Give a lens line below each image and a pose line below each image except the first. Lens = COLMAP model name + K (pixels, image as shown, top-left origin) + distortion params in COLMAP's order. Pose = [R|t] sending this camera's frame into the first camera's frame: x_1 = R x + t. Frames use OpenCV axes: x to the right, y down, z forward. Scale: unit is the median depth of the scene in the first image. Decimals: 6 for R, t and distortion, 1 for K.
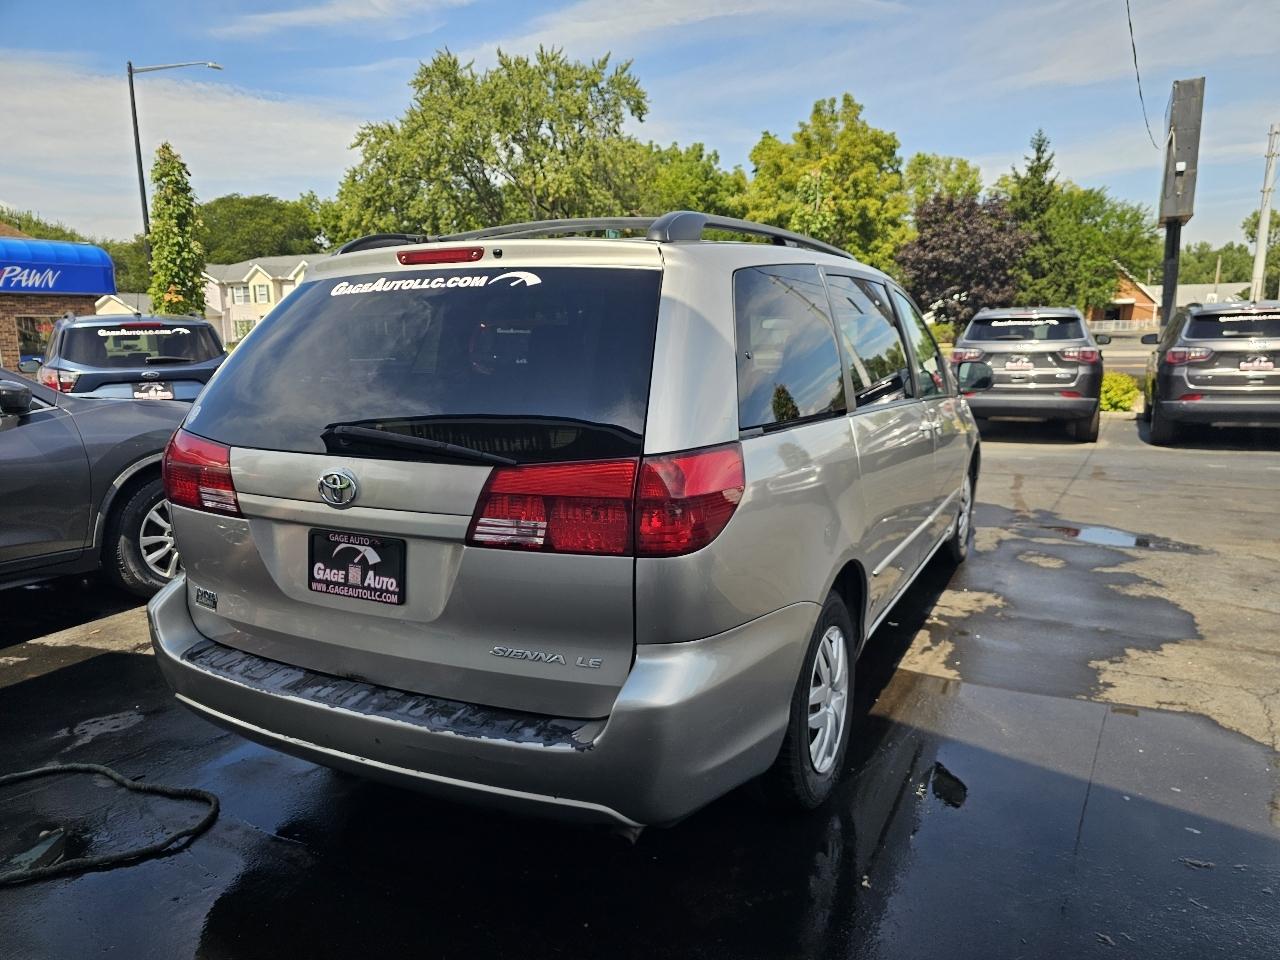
lens RADIAL K [[870.3, 0, 623.1], [0, 870.3, 497.6], [0, 0, 1]] dist [0.054619, -0.061731]
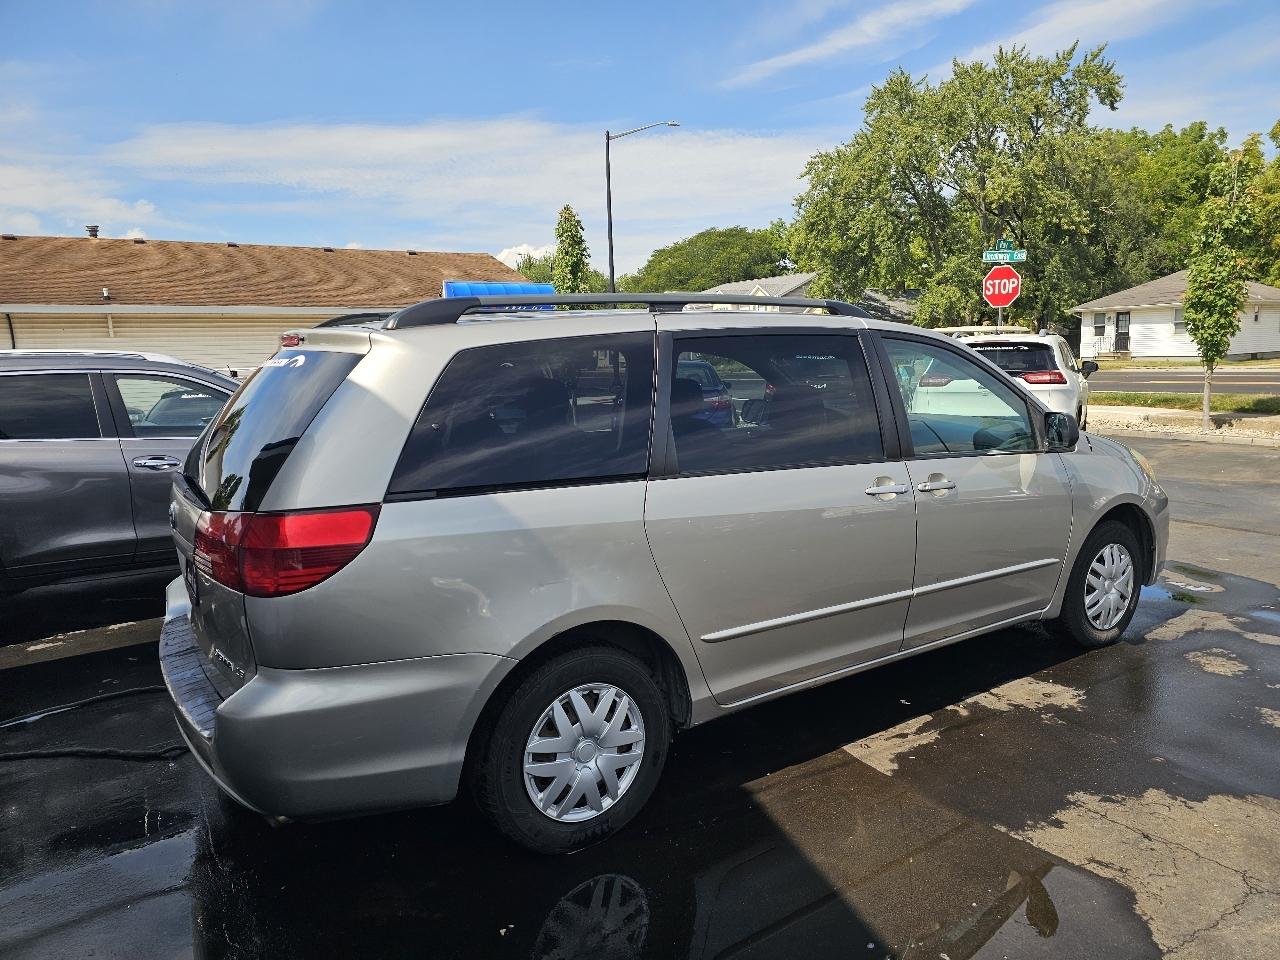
lens RADIAL K [[843.8, 0, 626.9], [0, 843.8, 477.7], [0, 0, 1]] dist [0.064505, -0.046662]
pose [[0.872636, 0.060074, -0.484662, 0.060104], [-0.075459, 0.997073, -0.012277, -0.006883], [0.482506, 0.047285, 0.874615, 0.010641]]
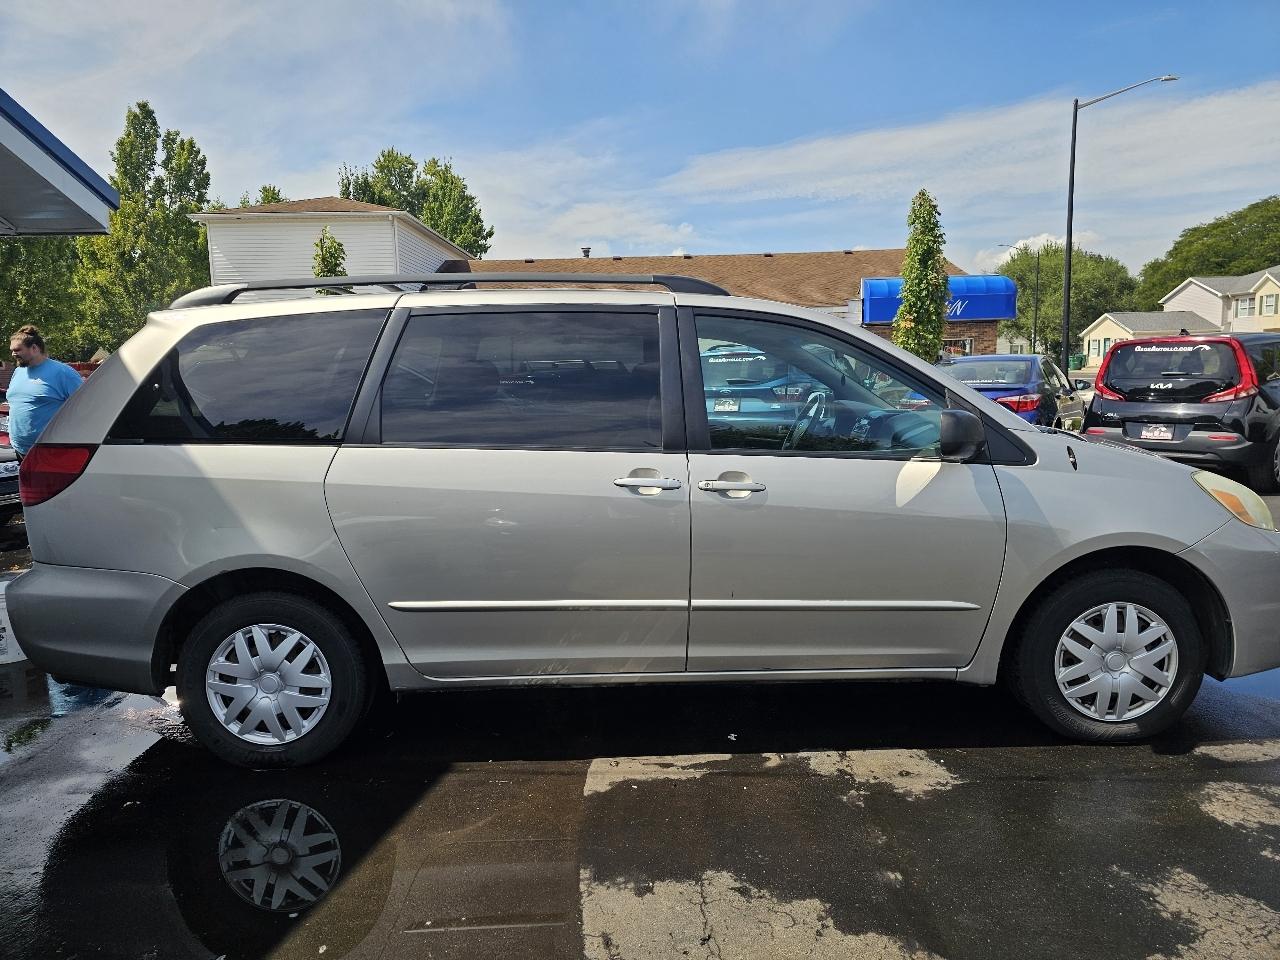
lens RADIAL K [[830.6, 0, 615.0], [0, 830.6, 465.4], [0, 0, 1]] dist [0.053539, -0.036517]
pose [[0.479213, 0.110383, -0.870730, 0.112239], [-0.152617, 0.987427, 0.041183, -0.013892], [0.864328, 0.113152, 0.490035, 0.066334]]
